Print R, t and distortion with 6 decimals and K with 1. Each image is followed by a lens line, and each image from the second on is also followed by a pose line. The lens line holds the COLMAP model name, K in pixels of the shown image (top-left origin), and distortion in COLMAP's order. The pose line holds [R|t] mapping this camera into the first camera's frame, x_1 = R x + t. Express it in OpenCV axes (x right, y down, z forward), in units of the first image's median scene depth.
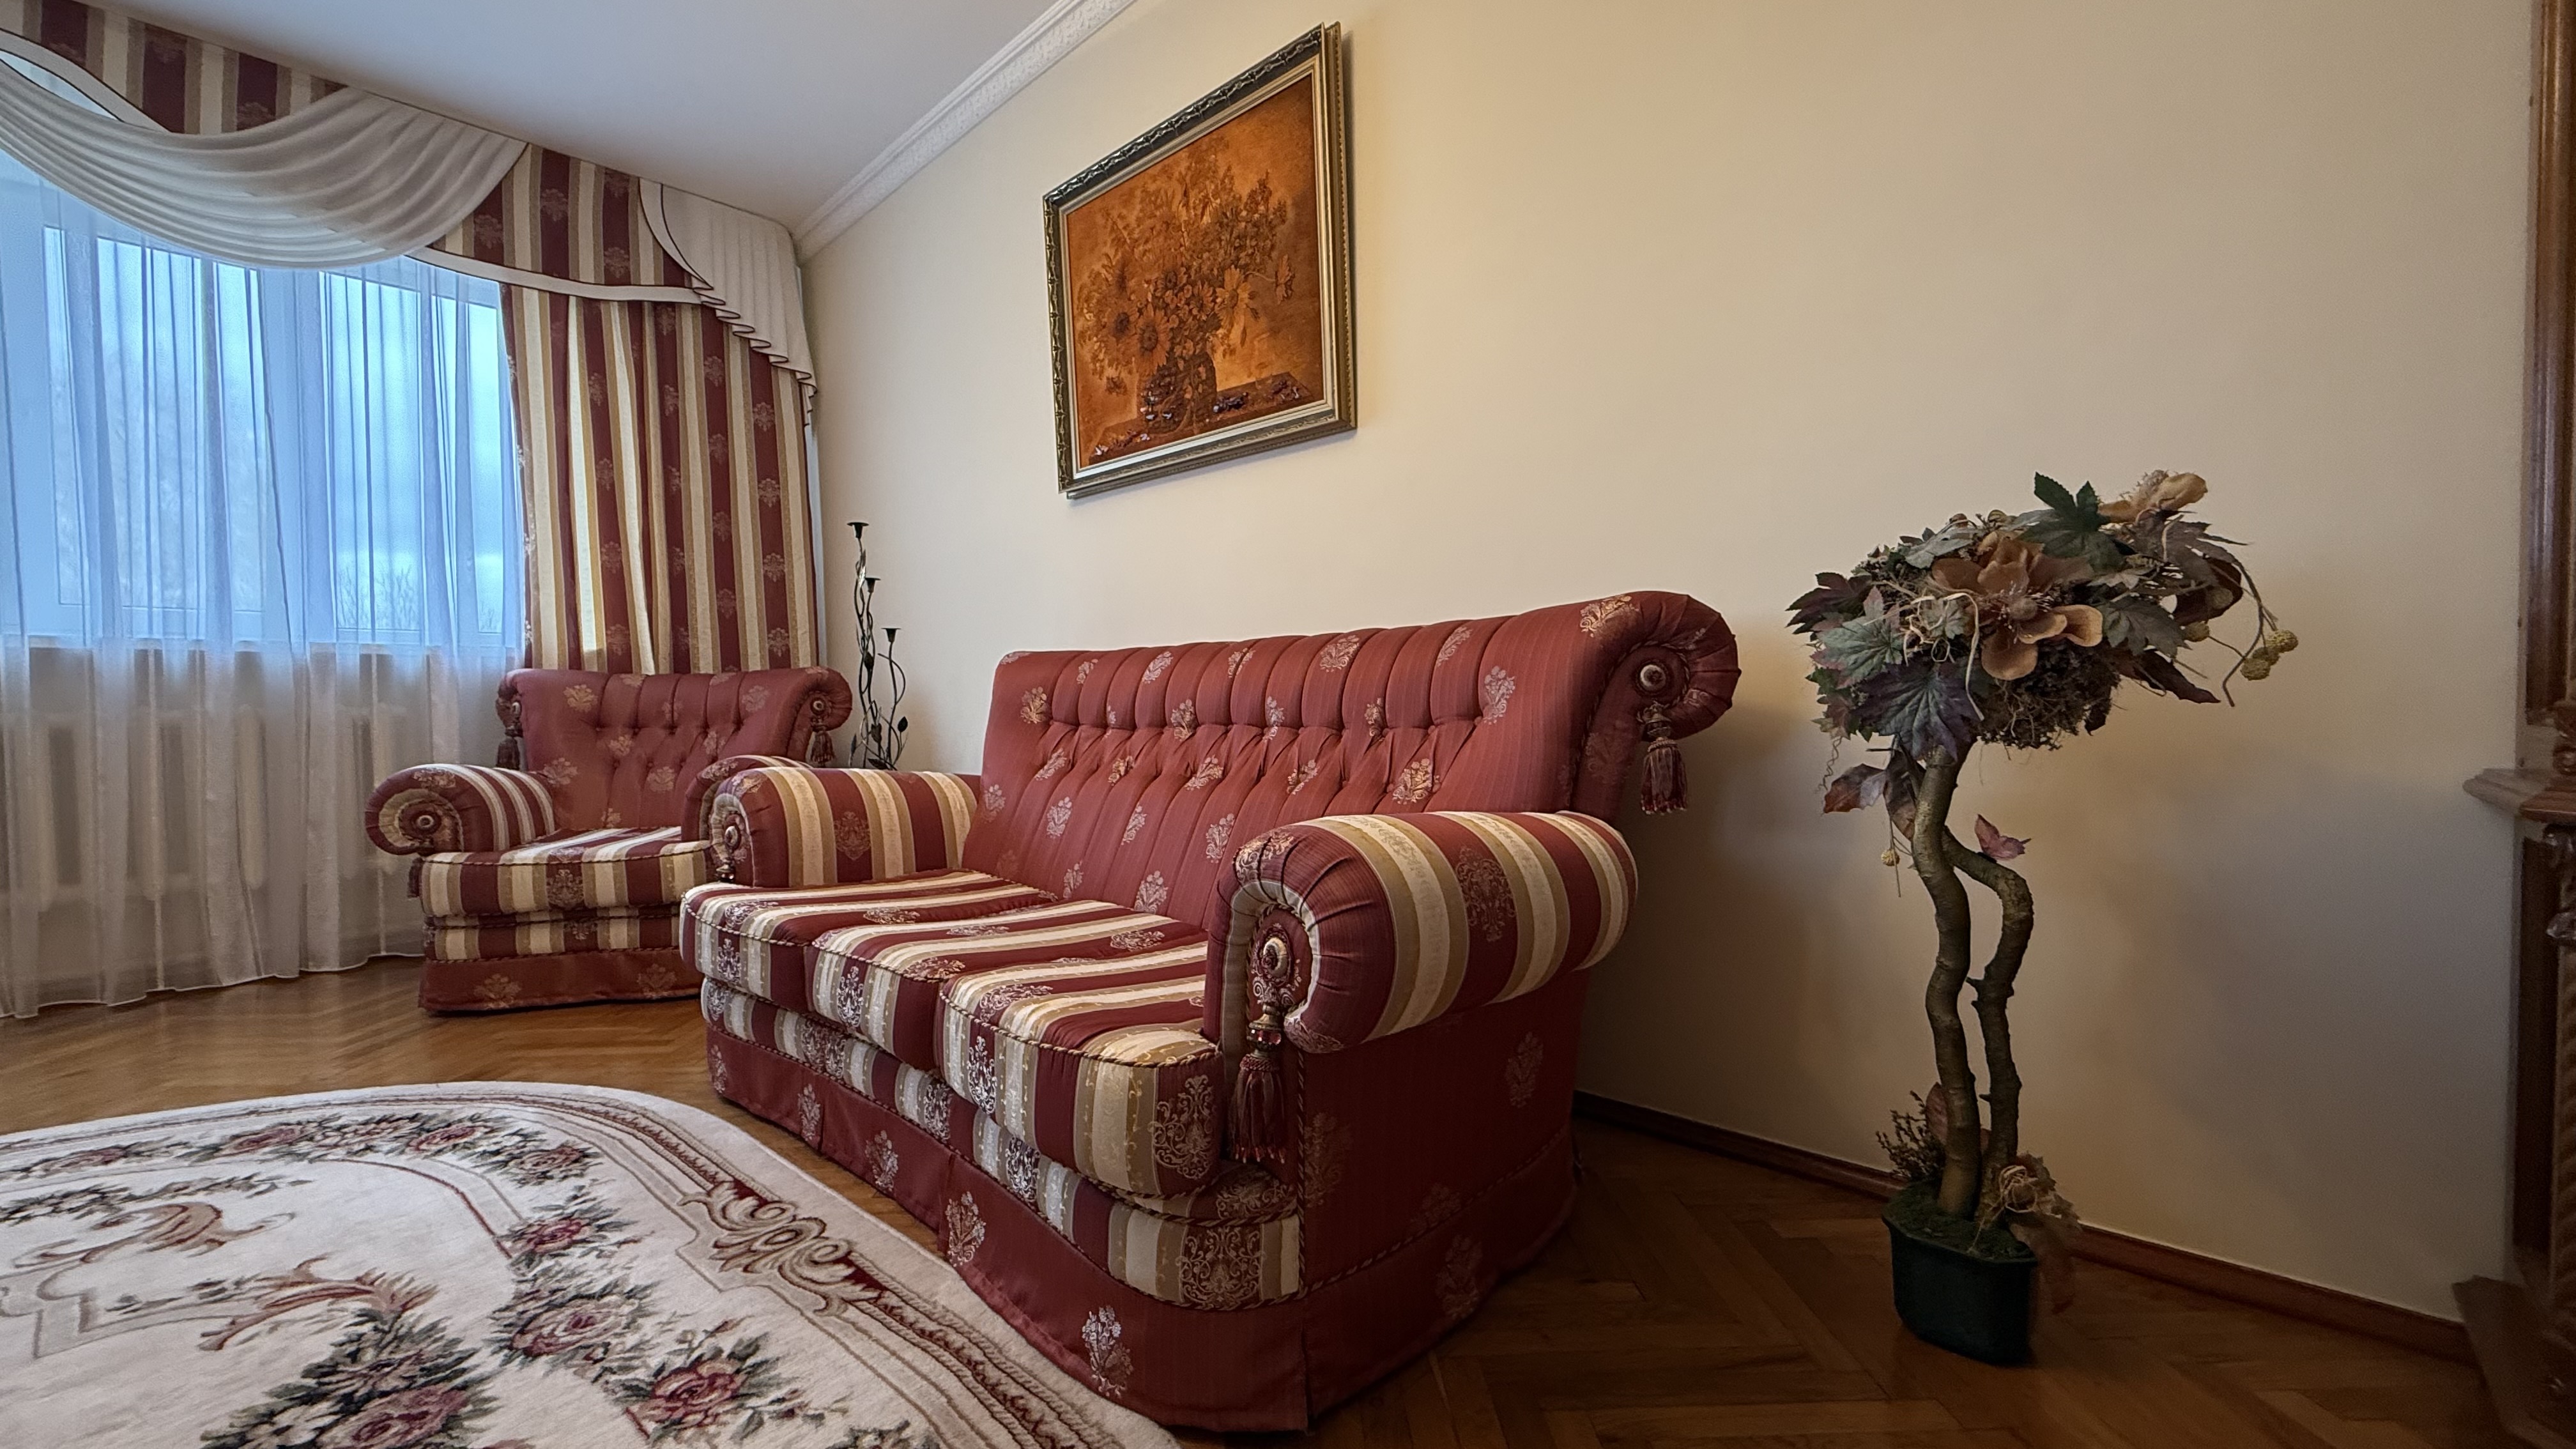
lens RADIAL K [[1026.9, 0, 1281.5], [0, 1026.9, 729.3], [0, 0, 1]] dist [0.000396, -0.000137]
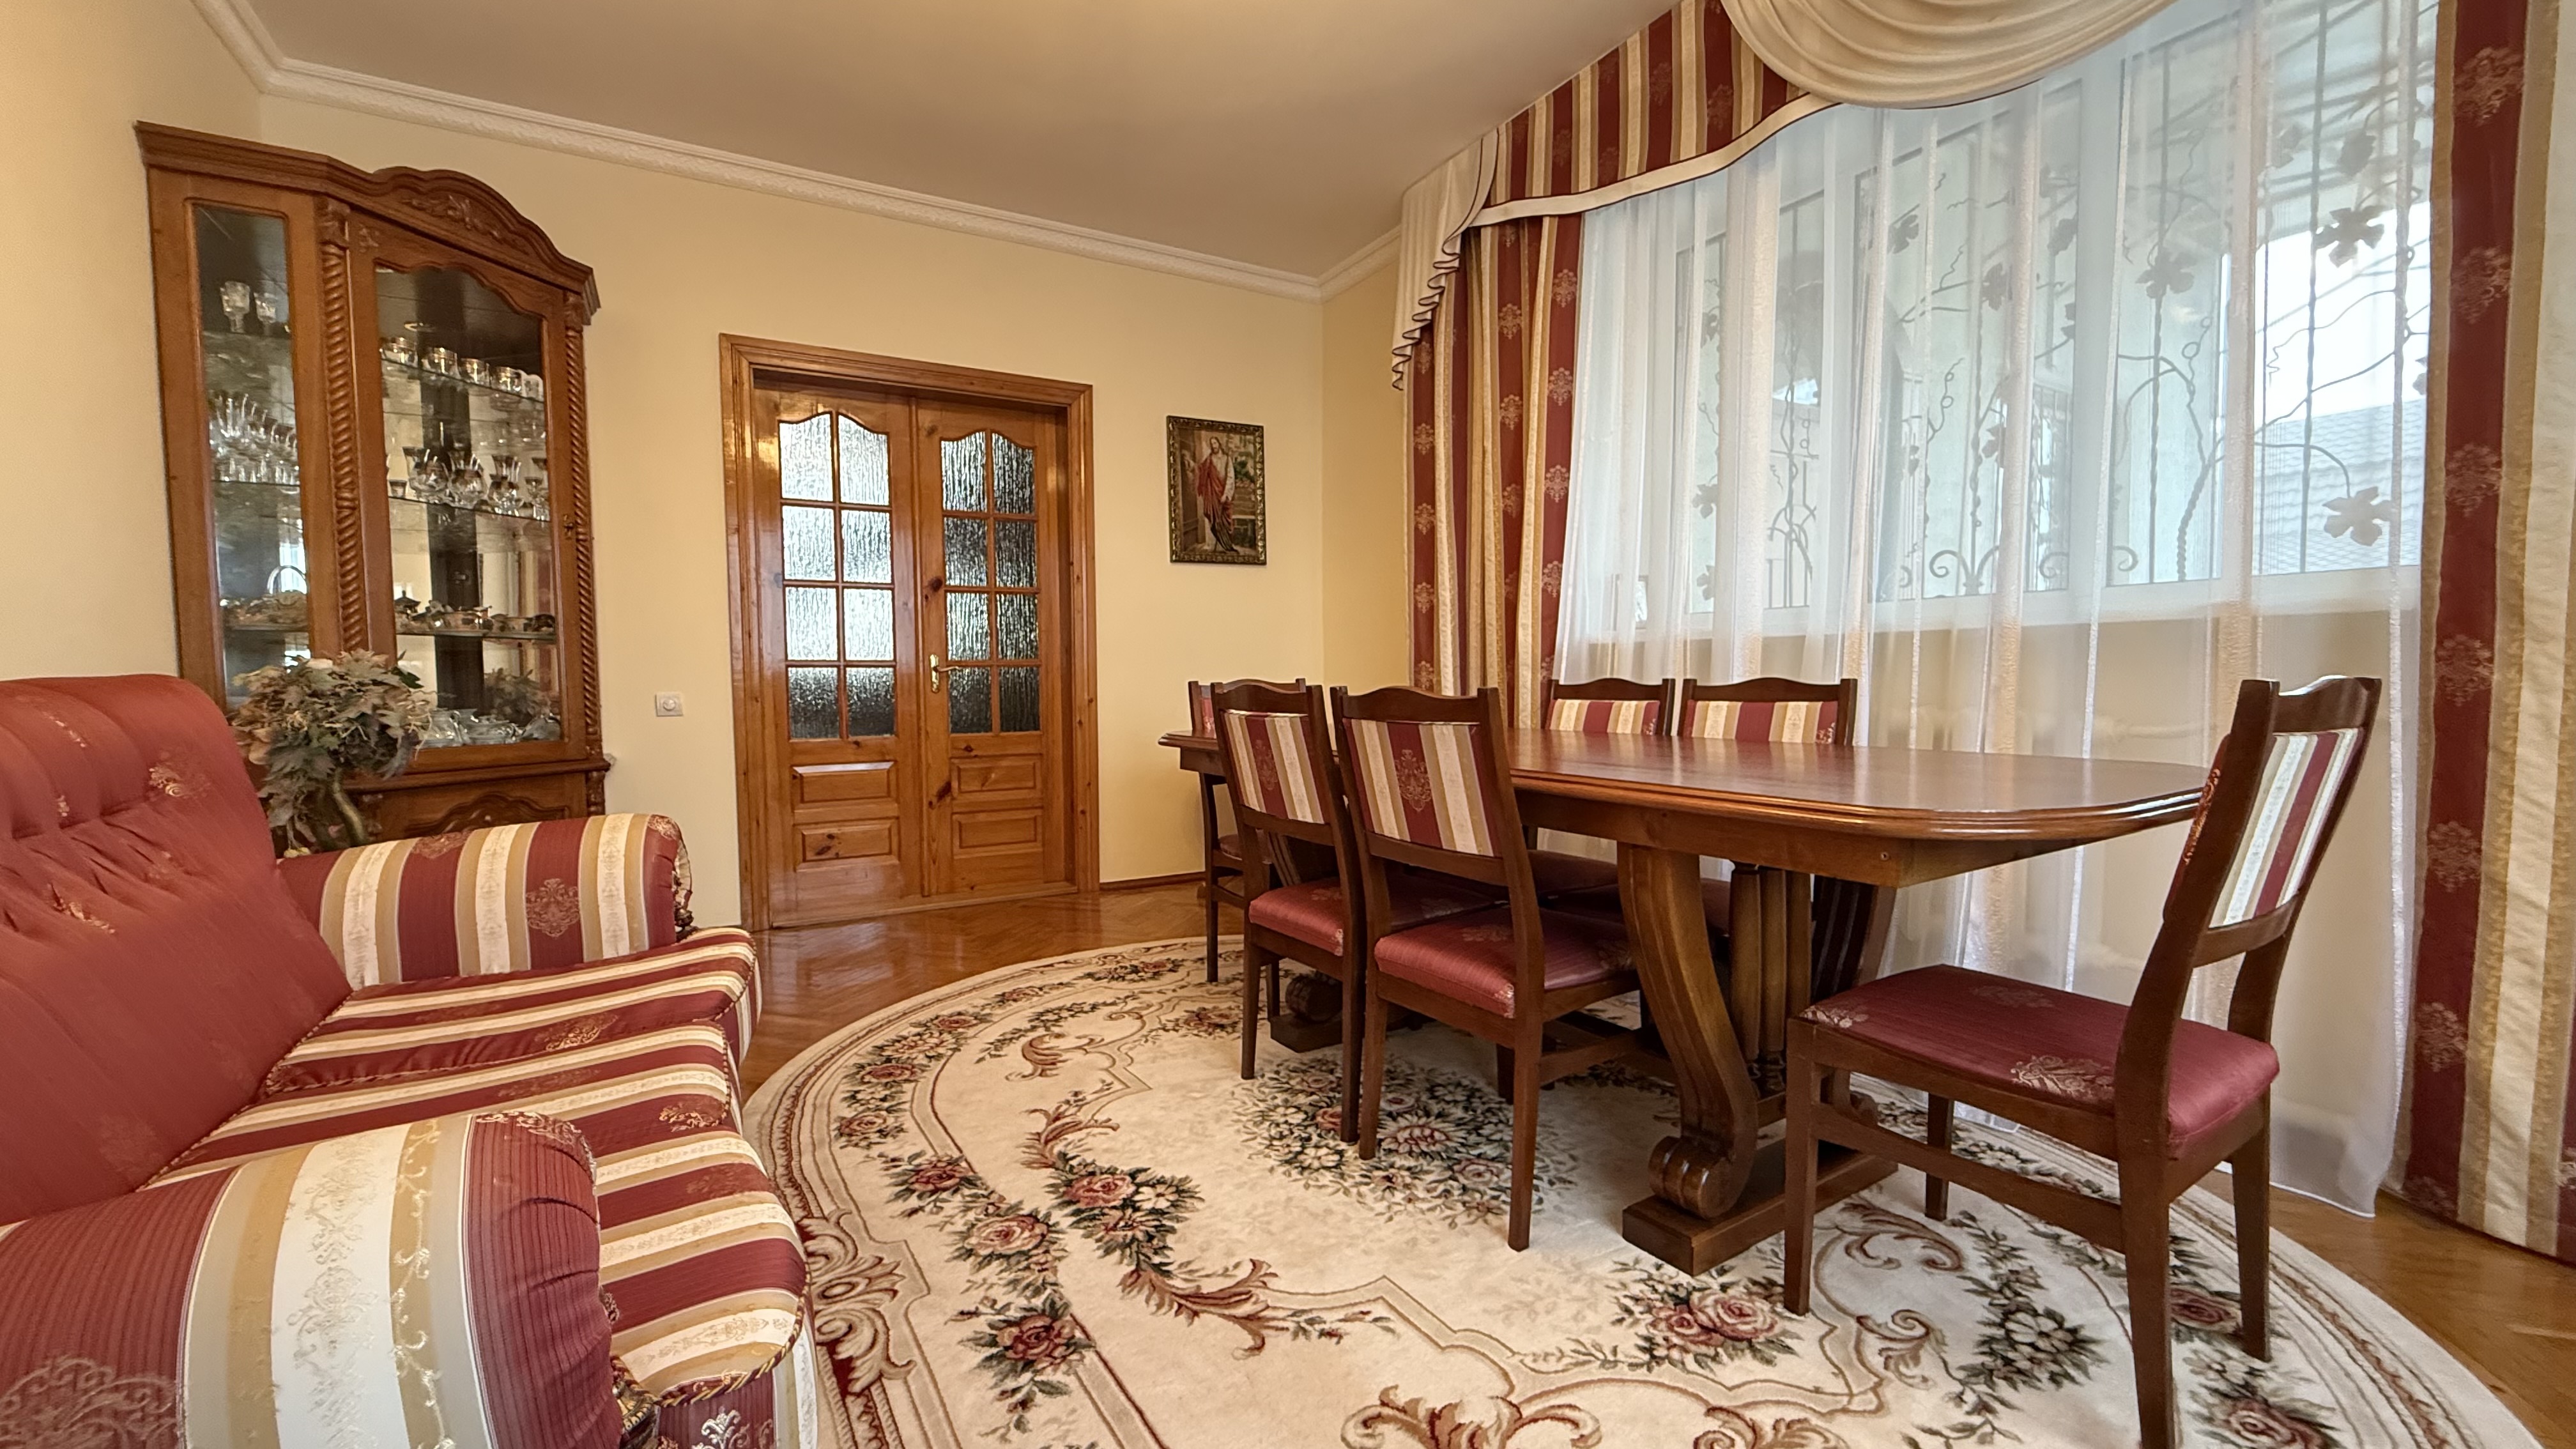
lens RADIAL K [[1026.9, 0, 1281.3], [0, 1026.9, 730.6], [0, 0, 1]] dist [0.000396, -0.000137]
pose [[-0.956251, 0.009506, 0.292392, -0.958178], [0.031491, 0.997009, 0.070578, -0.093968], [-0.290847, 0.076698, -0.953690, 1.425974]]
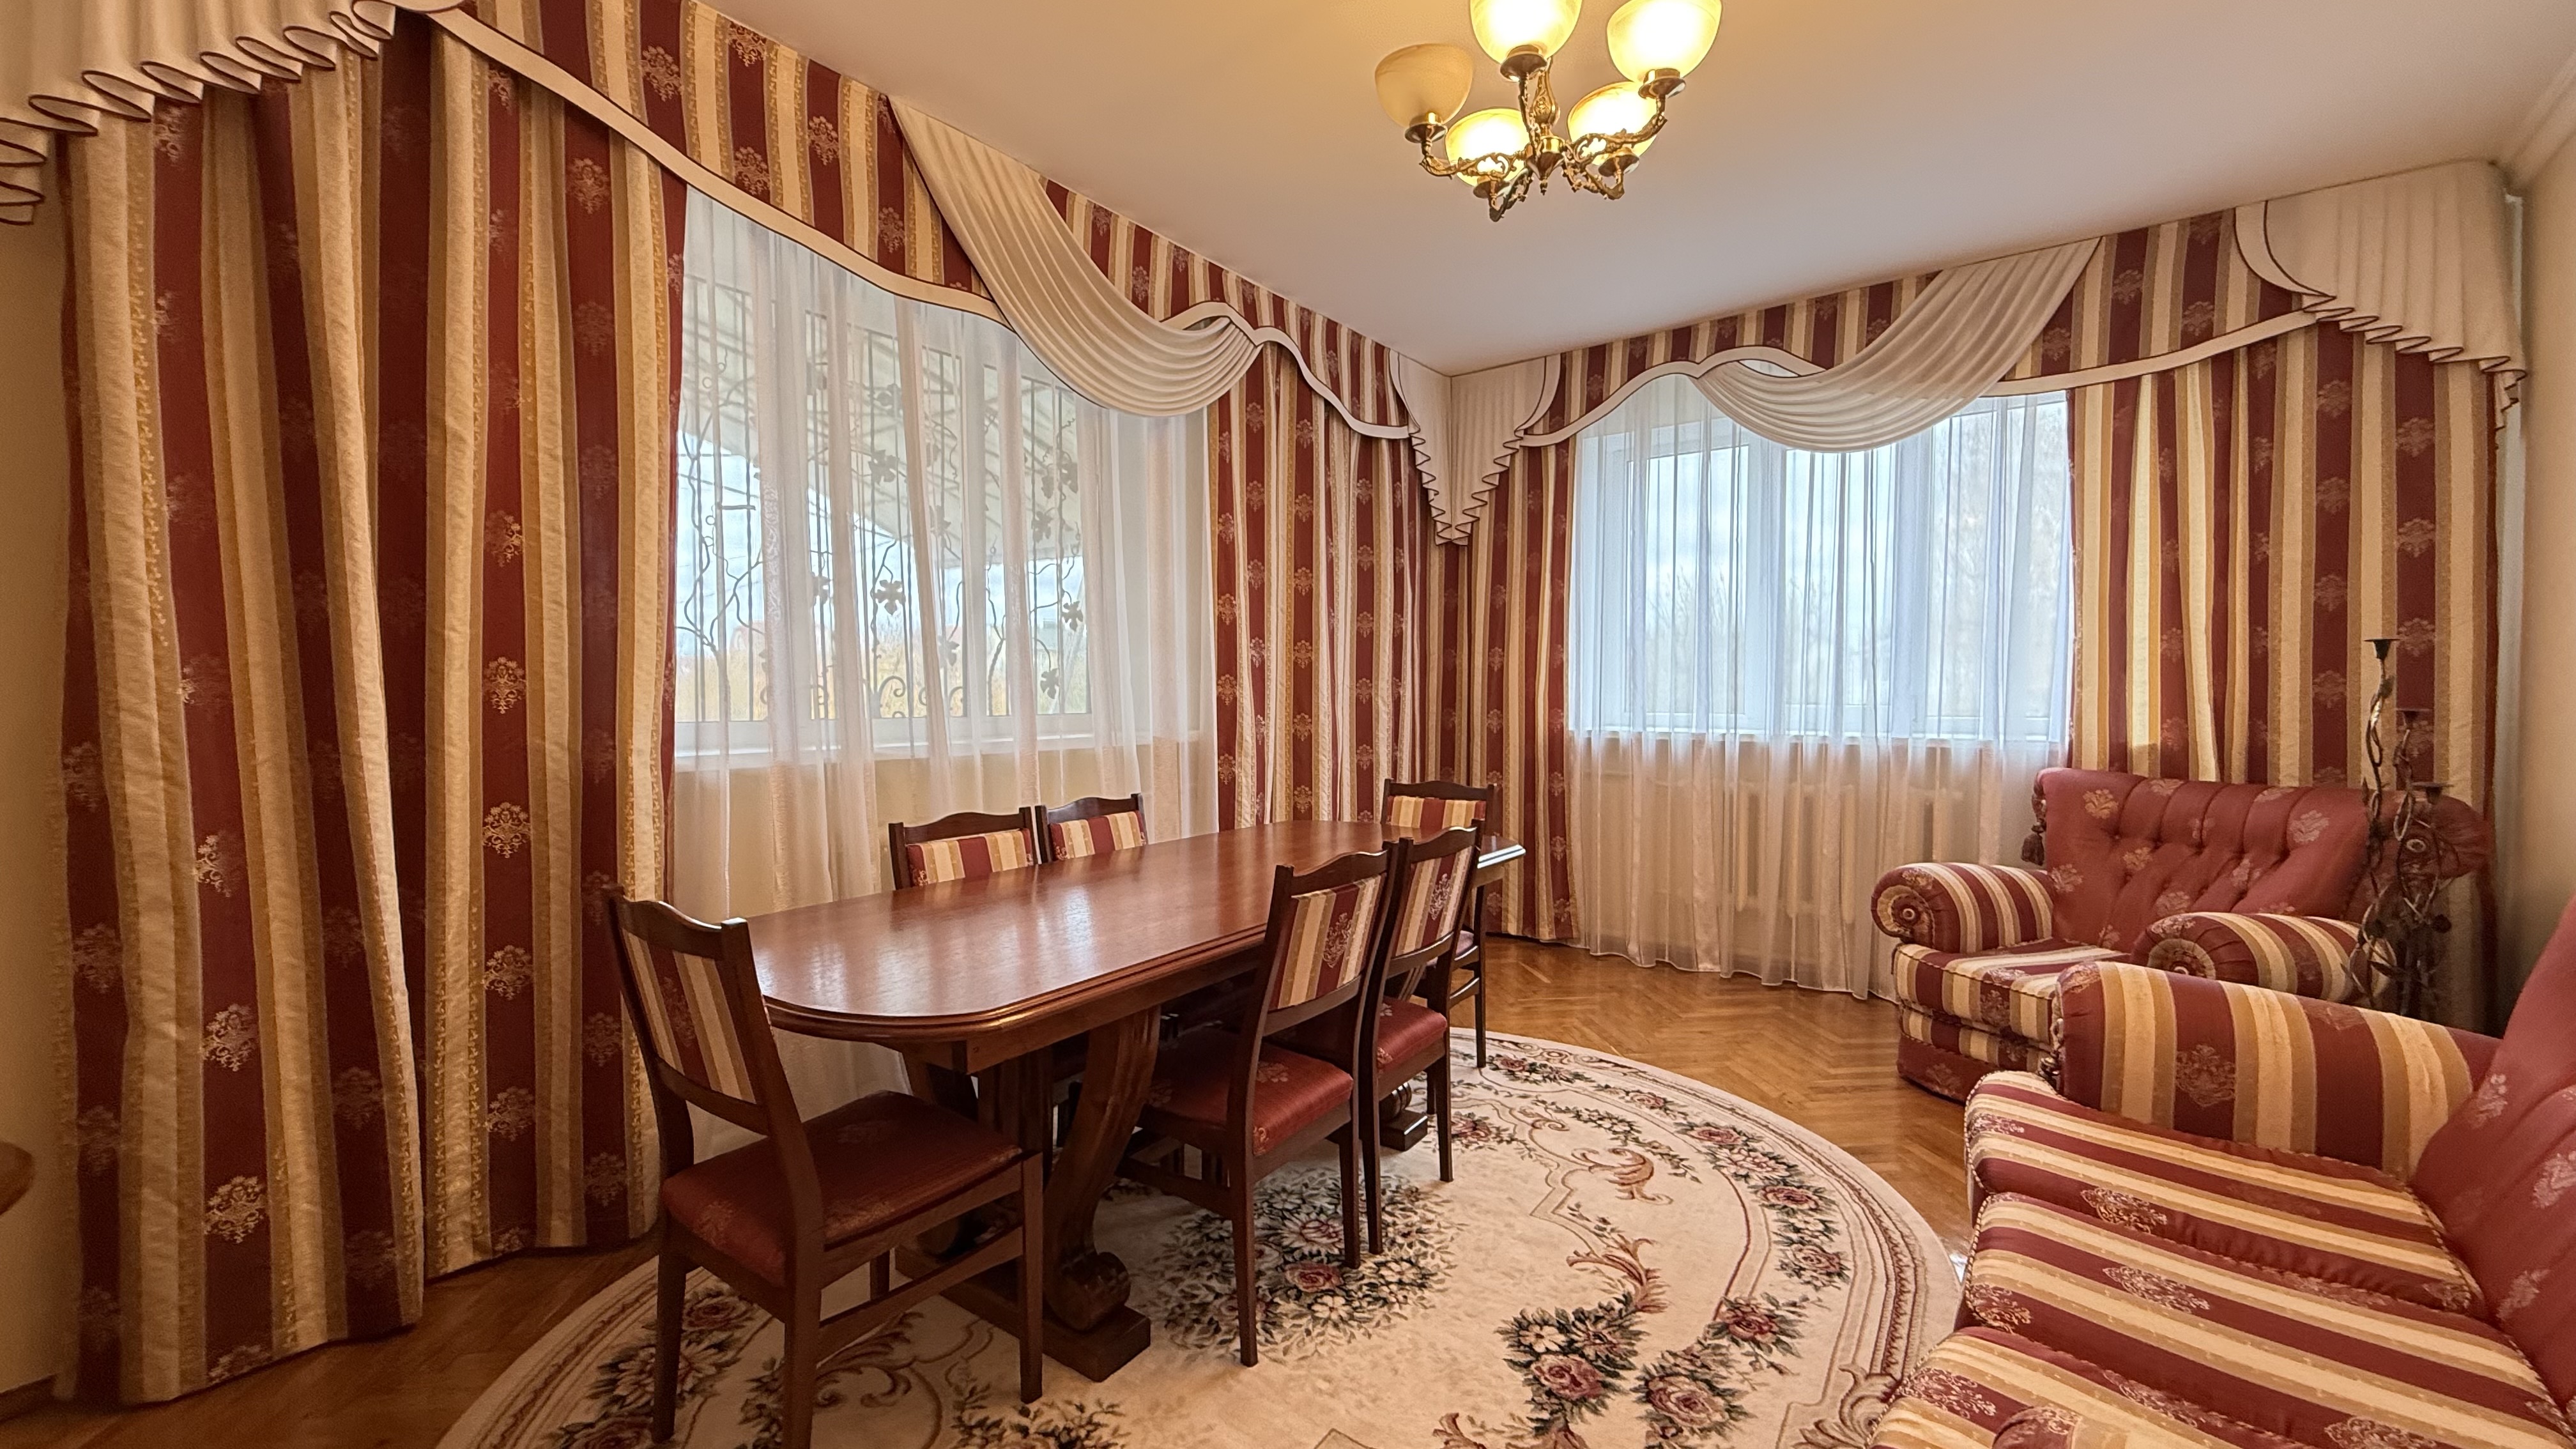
lens RADIAL K [[1026.9, 0, 1280.7], [0, 1026.9, 728.1], [0, 0, 1]] dist [0.000396, -0.000137]
pose [[0.100395, 0.055383, -0.993405, 0.368991], [-0.024495, 0.998285, 0.053179, -0.240912], [0.994646, 0.018995, 0.101579, 0.219914]]
